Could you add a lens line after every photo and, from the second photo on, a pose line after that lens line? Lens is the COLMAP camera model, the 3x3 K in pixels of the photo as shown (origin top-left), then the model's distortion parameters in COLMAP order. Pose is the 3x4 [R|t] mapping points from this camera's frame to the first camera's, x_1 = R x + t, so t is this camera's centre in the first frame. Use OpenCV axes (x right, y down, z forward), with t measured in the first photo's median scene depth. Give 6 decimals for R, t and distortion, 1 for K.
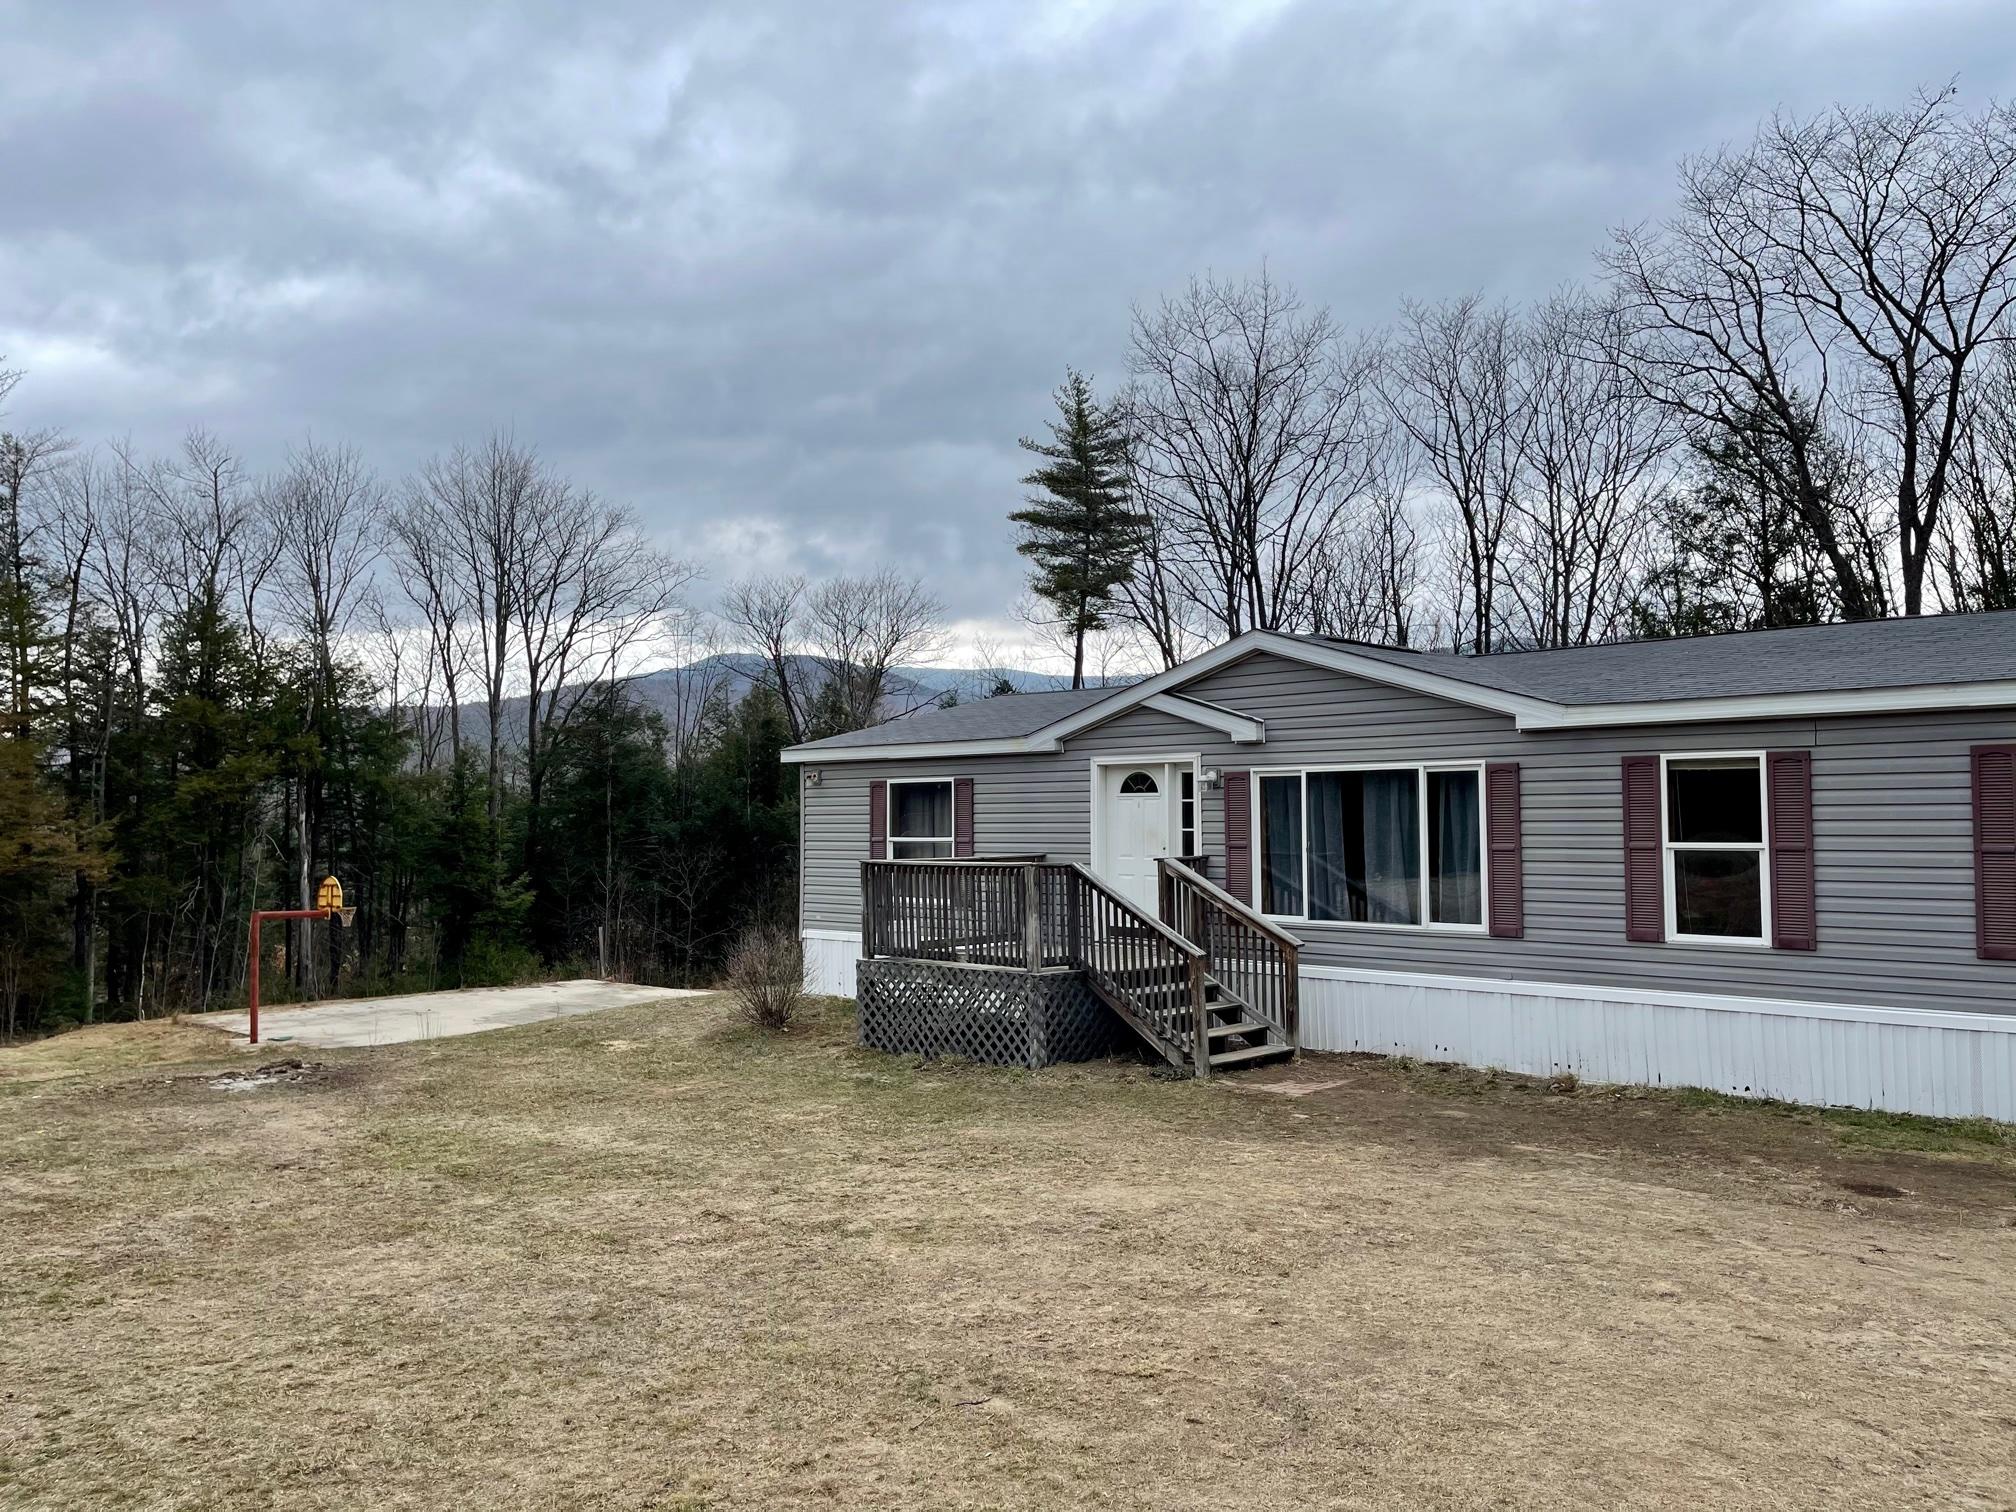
lens RADIAL K [[1542.5, 0, 1008.0], [0, 1542.5, 756.0], [0, 0, 1]] dist [0.106302, -0.158095]
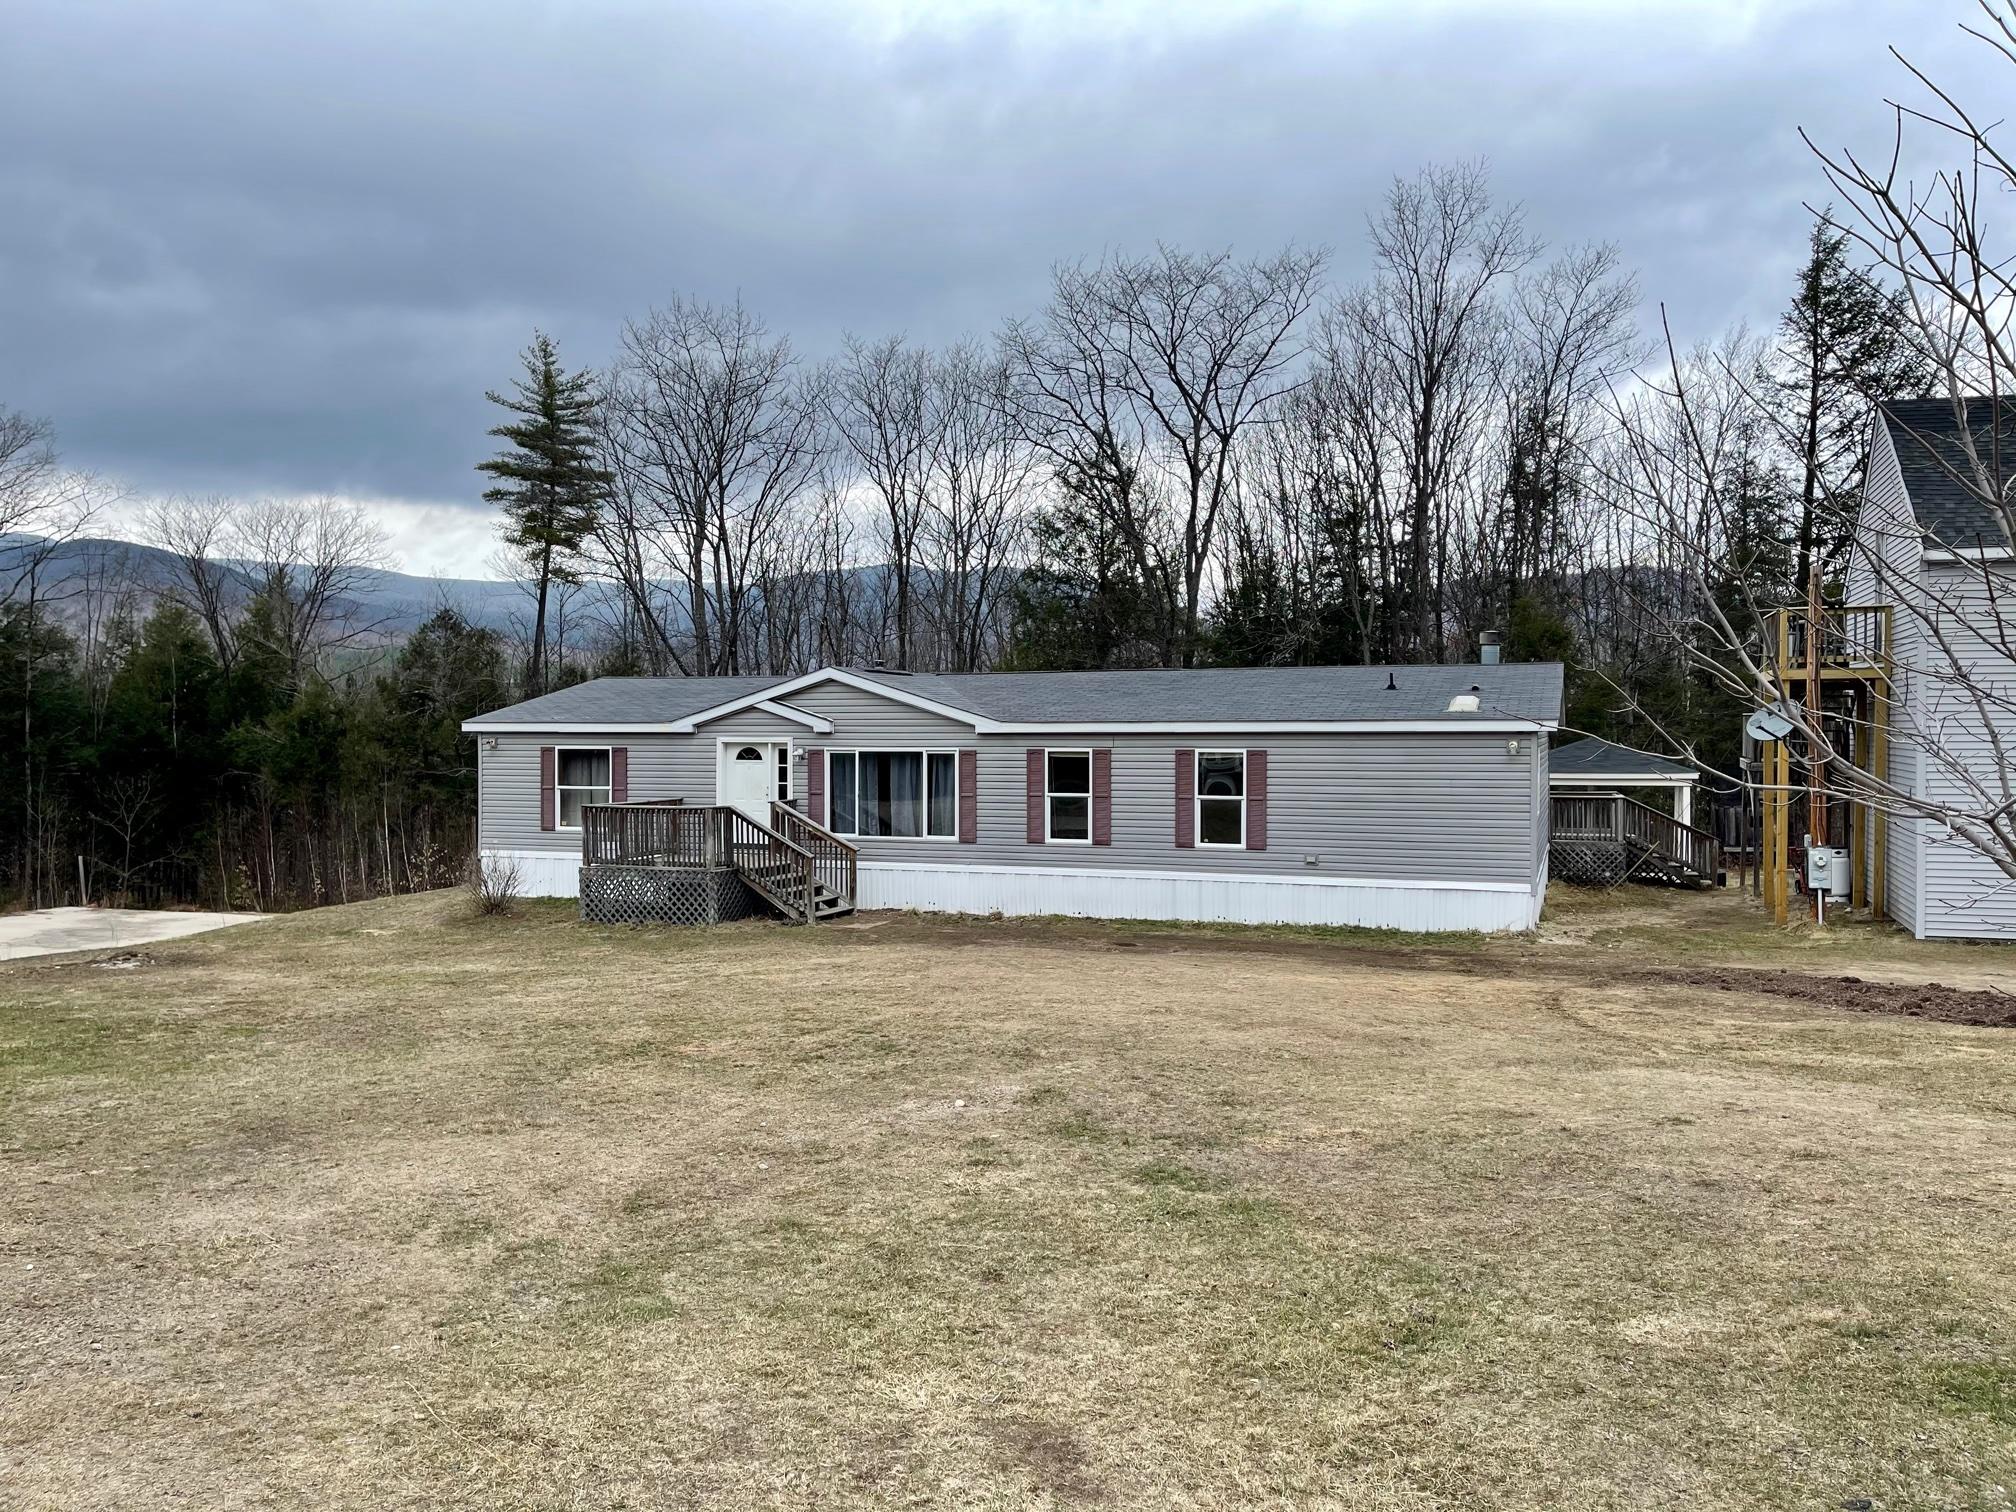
lens RADIAL K [[1542.5, 0, 1008.0], [0, 1542.5, 756.0], [0, 0, 1]] dist [0.106302, -0.158095]
pose [[0.925356, -0.000360, 0.379100, -0.278216], [-0.020601, 0.998474, 0.051234, -0.068979], [-0.378540, -0.055219, 0.923936, -0.598052]]
